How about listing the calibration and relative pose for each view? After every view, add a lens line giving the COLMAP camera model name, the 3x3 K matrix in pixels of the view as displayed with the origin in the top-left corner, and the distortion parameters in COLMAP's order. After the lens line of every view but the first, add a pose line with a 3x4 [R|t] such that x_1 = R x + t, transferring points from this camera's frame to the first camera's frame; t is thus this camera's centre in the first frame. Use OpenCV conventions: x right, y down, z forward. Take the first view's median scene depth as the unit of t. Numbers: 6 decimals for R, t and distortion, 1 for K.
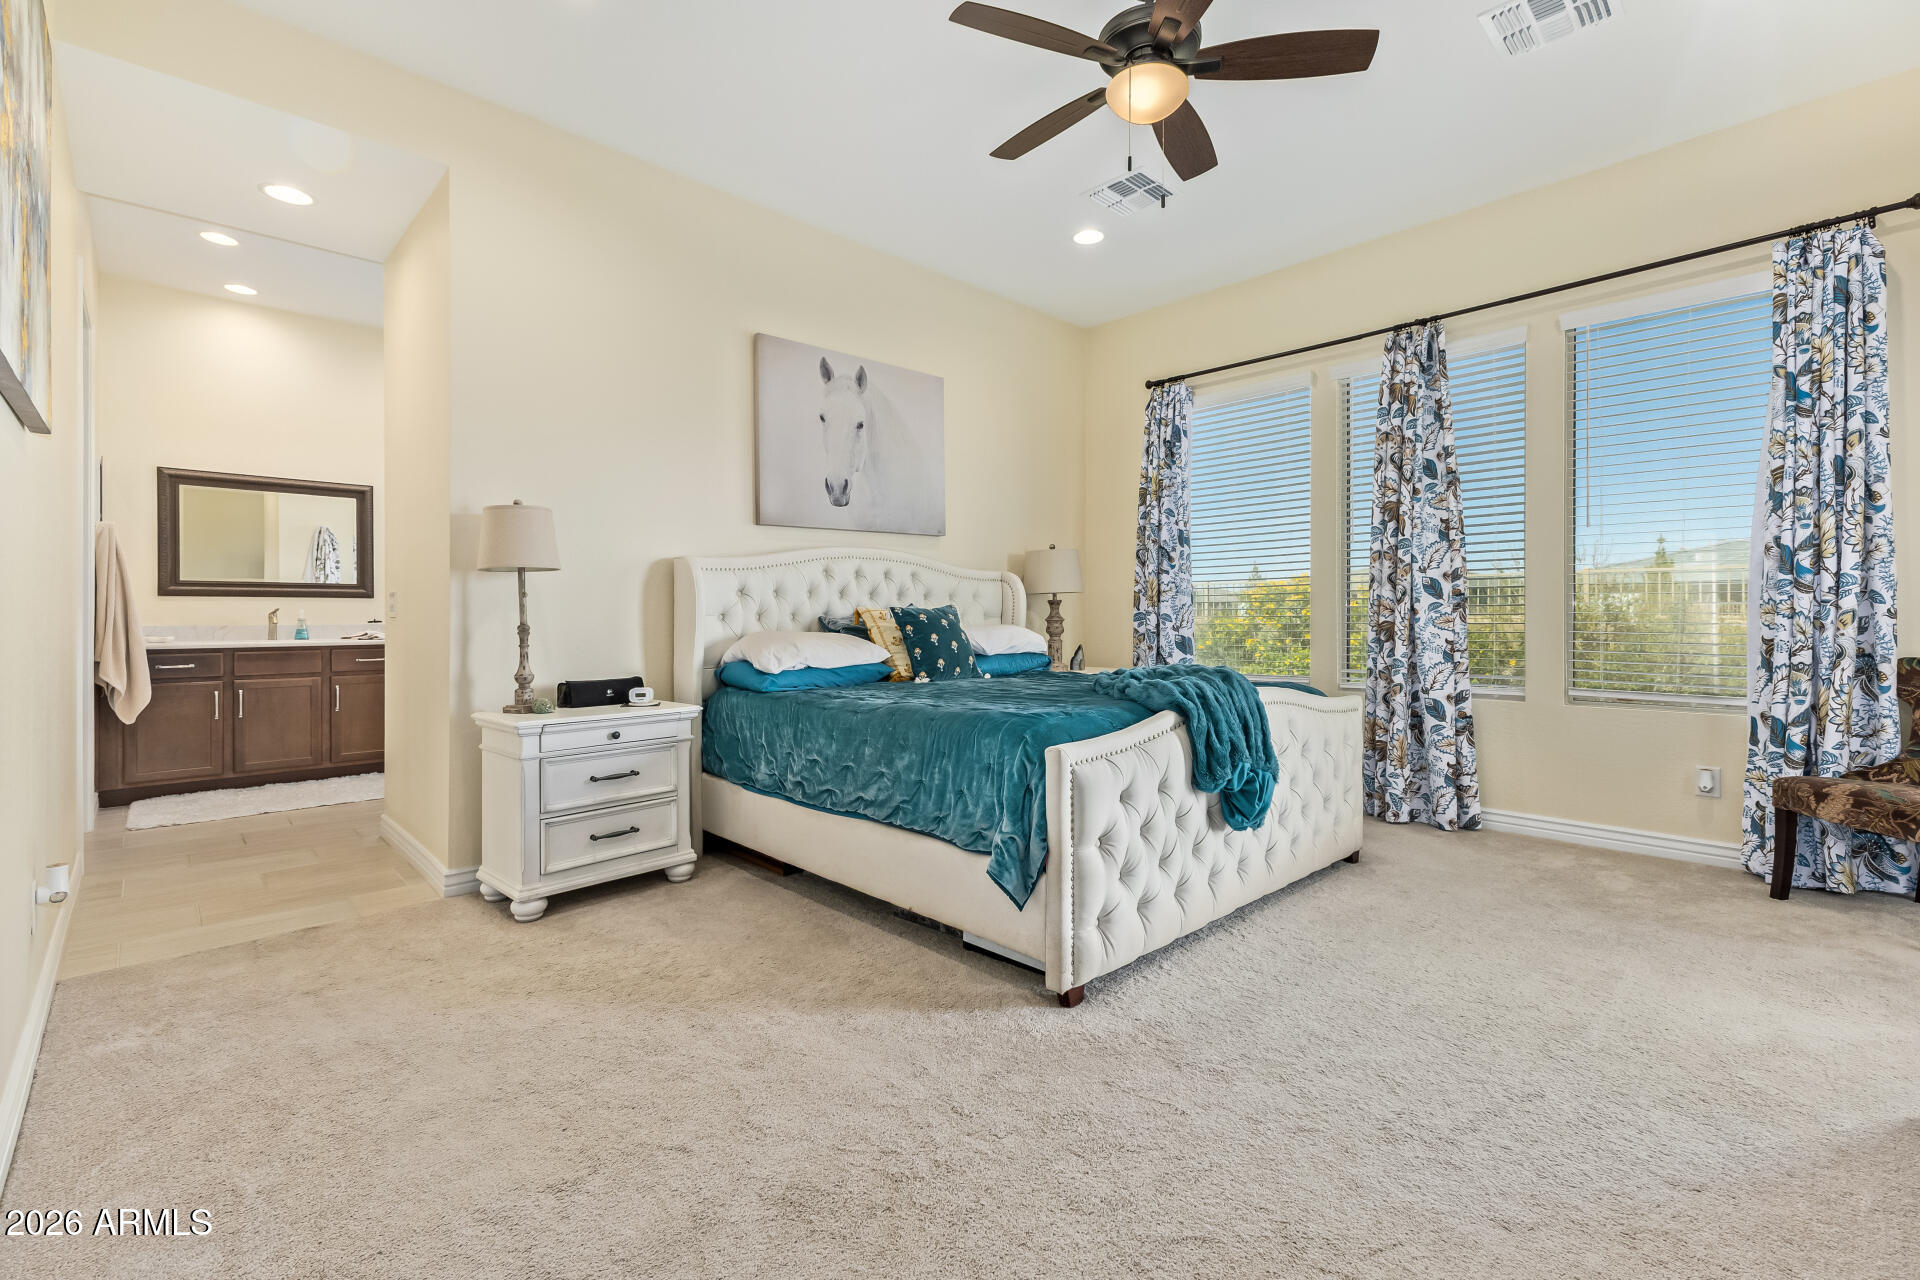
lens RADIAL K [[833.0, 0, 974.6], [0, 833.0, 614.7], [0, 0, 1]] dist [0.018449, -0.004842]
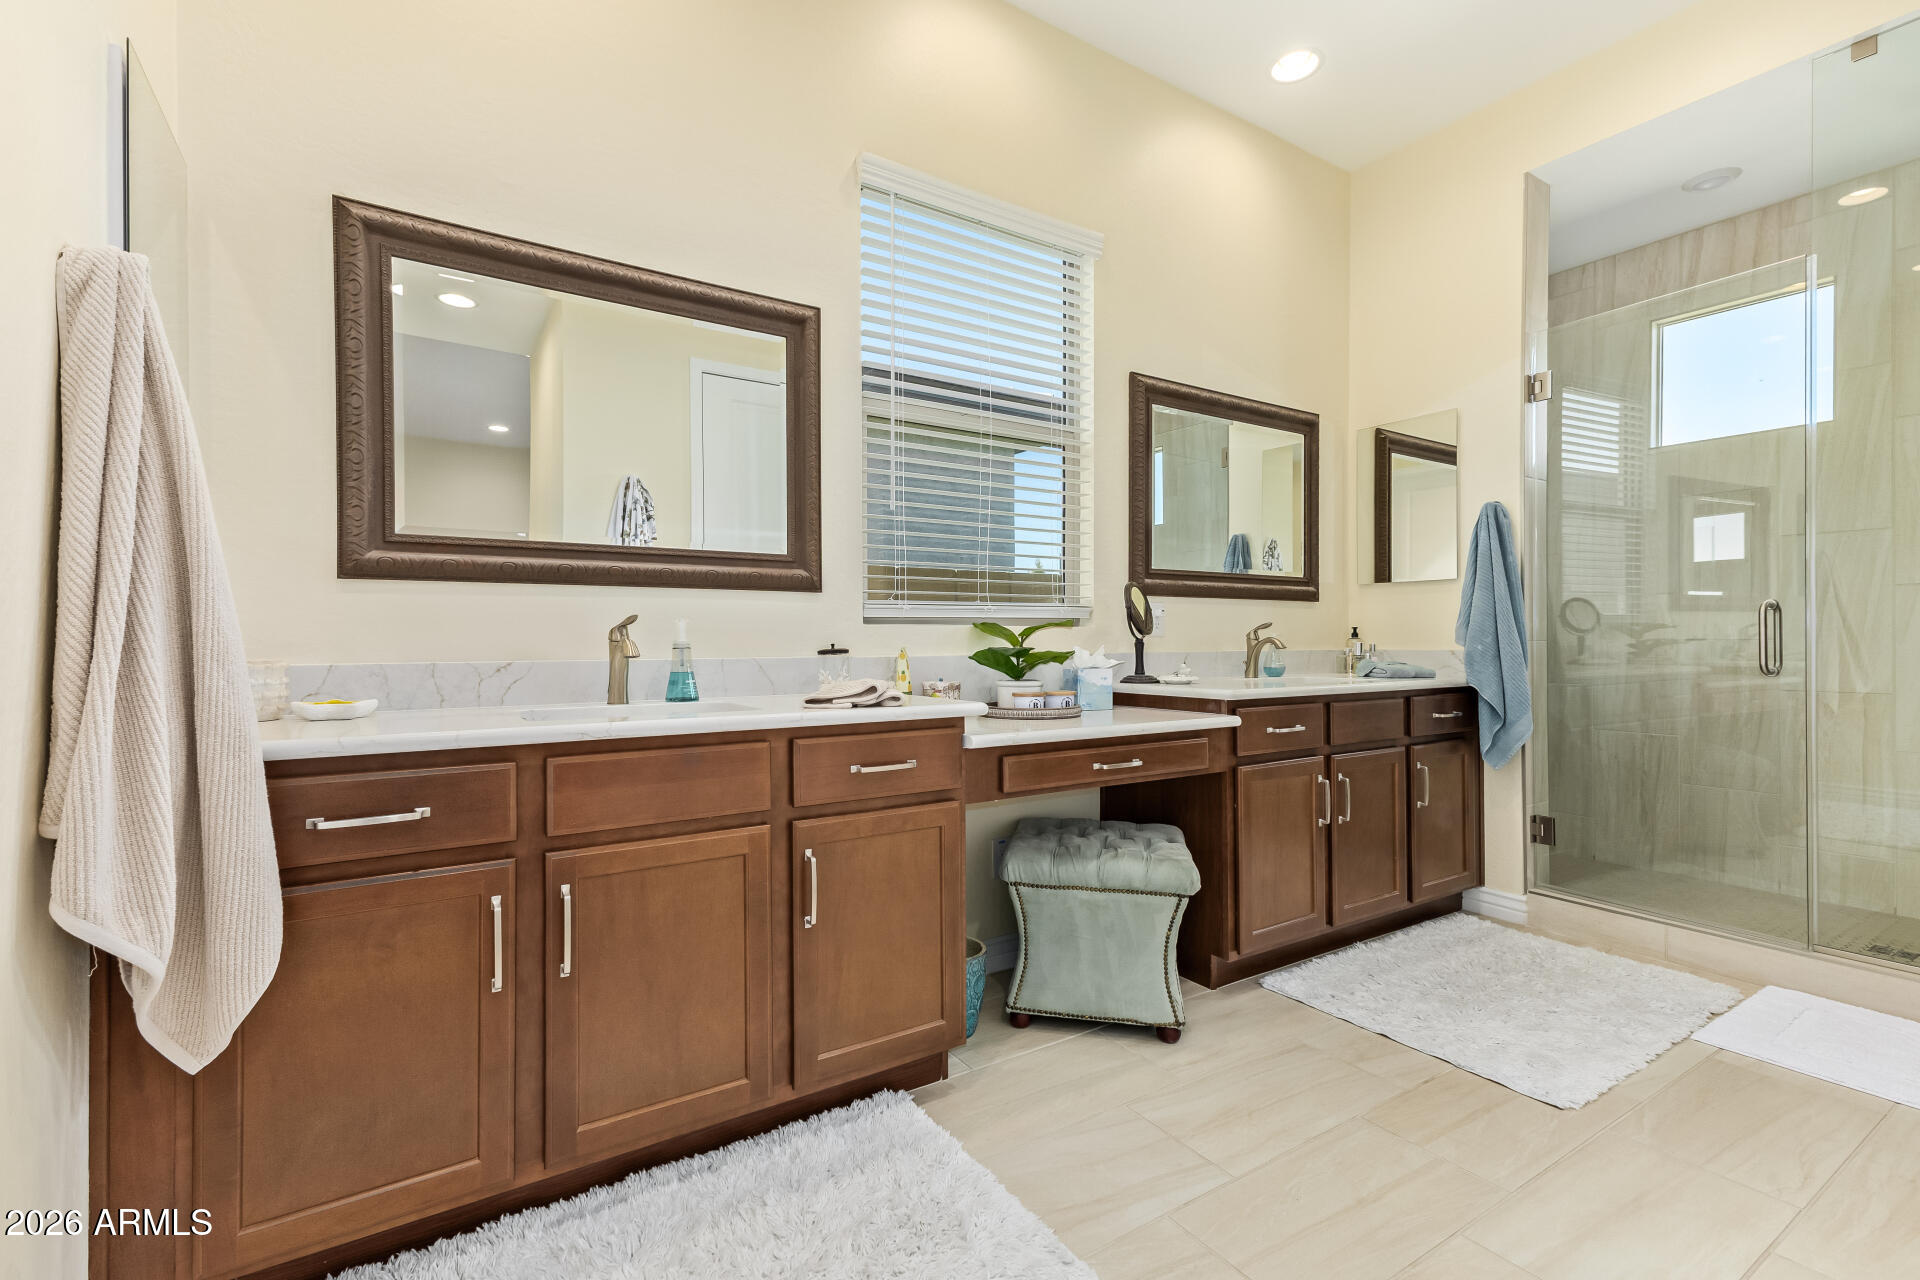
lens RADIAL K [[833.0, 0, 962.3], [0, 833.0, 636.0], [0, 0, 1]] dist [0.018449, -0.004842]
pose [[0.982523, -0.003527, -0.186110, -0.580959], [0.003902, 0.999991, 0.001649, 0.000867], [0.186103, -0.002347, 0.982528, 0.630434]]
